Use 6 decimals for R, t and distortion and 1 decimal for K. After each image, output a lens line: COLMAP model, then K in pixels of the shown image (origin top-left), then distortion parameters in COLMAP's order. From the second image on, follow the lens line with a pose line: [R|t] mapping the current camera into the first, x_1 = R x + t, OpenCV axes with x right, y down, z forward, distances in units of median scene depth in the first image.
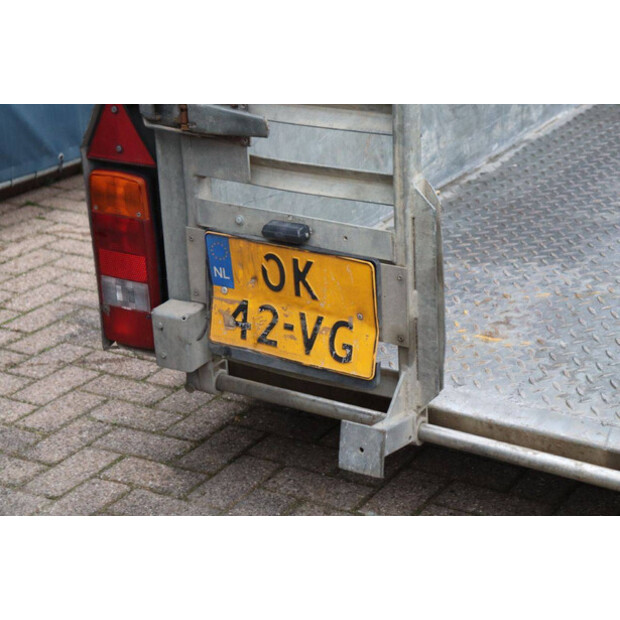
lens RADIAL K [[1446.6, 0, 310.0], [0, 1446.6, 310.0], [0, 0, 1]] dist [0.411650, -0.058022]
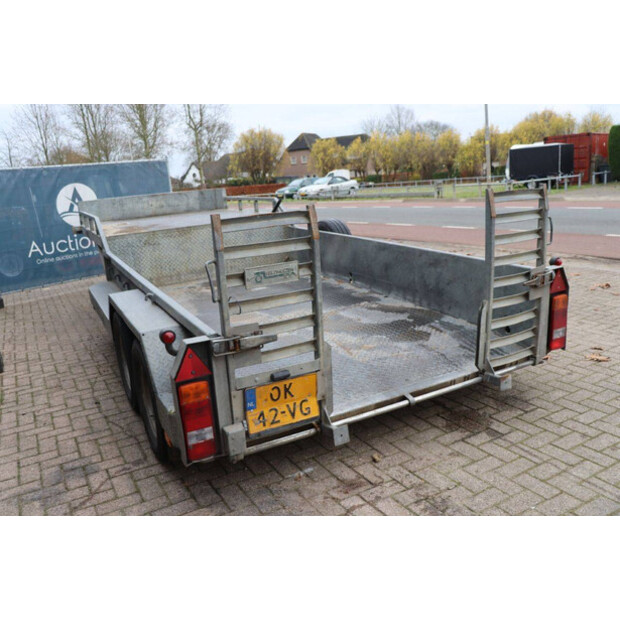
lens RADIAL K [[540.3, 0, 310.0], [0, 540.3, 310.0], [0, 0, 1]] dist [-0.103080, 0.023198]
pose [[0.492857, -0.211188, 0.844092, -0.754515], [0.363514, 0.931357, 0.020770, -0.158742], [-0.790538, 0.296603, 0.535796, 0.401579]]
